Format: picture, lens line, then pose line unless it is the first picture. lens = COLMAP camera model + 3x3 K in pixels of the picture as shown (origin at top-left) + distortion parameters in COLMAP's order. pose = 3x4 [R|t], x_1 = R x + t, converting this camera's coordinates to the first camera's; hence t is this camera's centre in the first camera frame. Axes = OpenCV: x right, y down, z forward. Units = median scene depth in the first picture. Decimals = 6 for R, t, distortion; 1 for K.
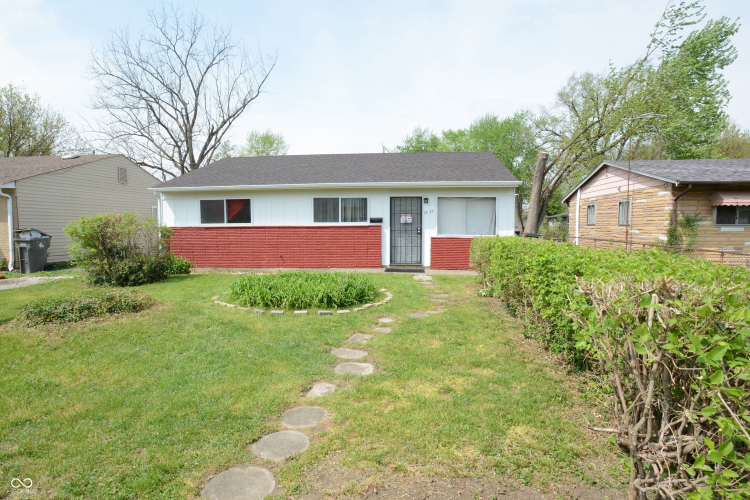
lens RADIAL K [[413.4, 0, 373.3], [0, 413.4, 249.8], [0, 0, 1]] dist [0.008455, -0.010942]
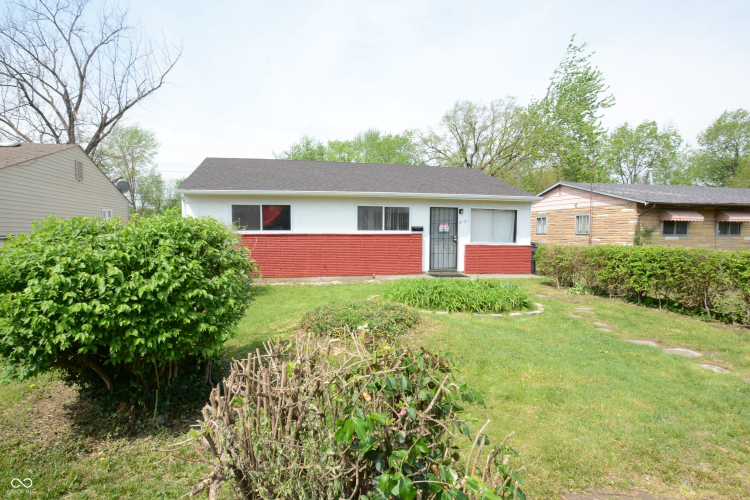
lens RADIAL K [[413.4, 0, 371.8], [0, 413.4, 250.3], [0, 0, 1]] dist [0.008455, -0.010942]
pose [[0.945181, -0.007121, 0.326471, -0.439137], [0.012406, 0.999824, -0.014109, -0.003360], [-0.326313, 0.017386, 0.945102, 0.045760]]
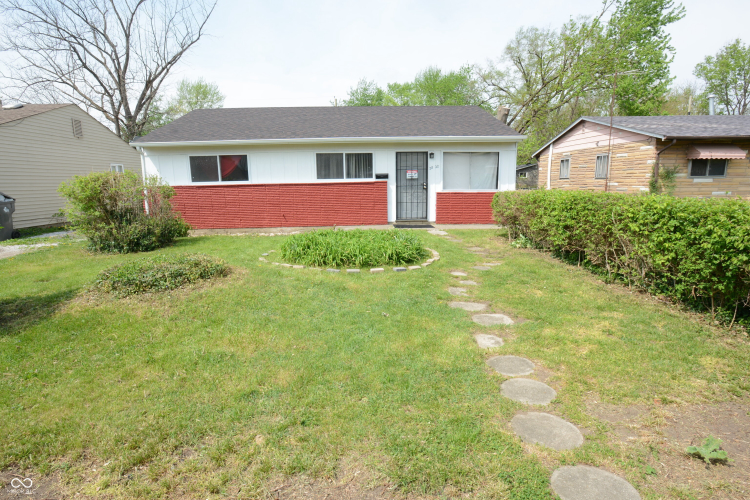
lens RADIAL K [[413.4, 0, 372.7], [0, 413.4, 251.1], [0, 0, 1]] dist [0.008455, -0.010942]
pose [[0.988647, -0.038191, 0.145322, -0.162787], [0.022577, 0.993936, 0.107617, -0.000411], [-0.148550, -0.103114, 0.983514, 0.014470]]
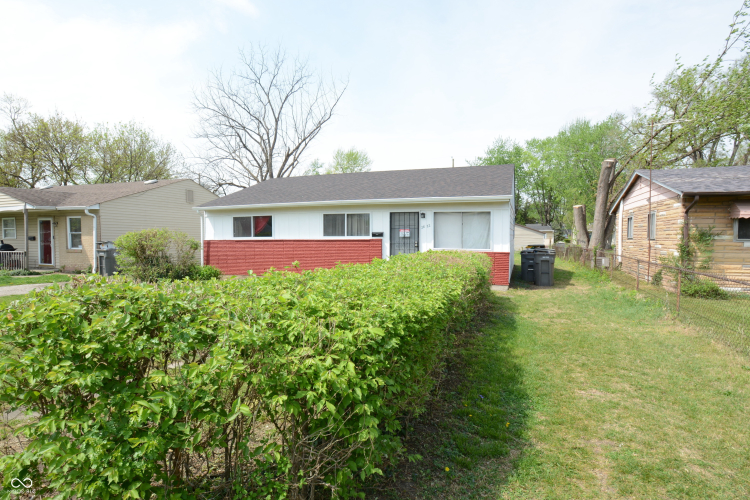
lens RADIAL K [[413.4, 0, 373.4], [0, 413.4, 250.2], [0, 0, 1]] dist [0.008455, -0.010942]
pose [[0.974721, 0.008016, -0.223280, 0.232772], [-0.014541, 0.999513, -0.027596, -0.000635], [0.222950, 0.030146, 0.974364, -0.043707]]
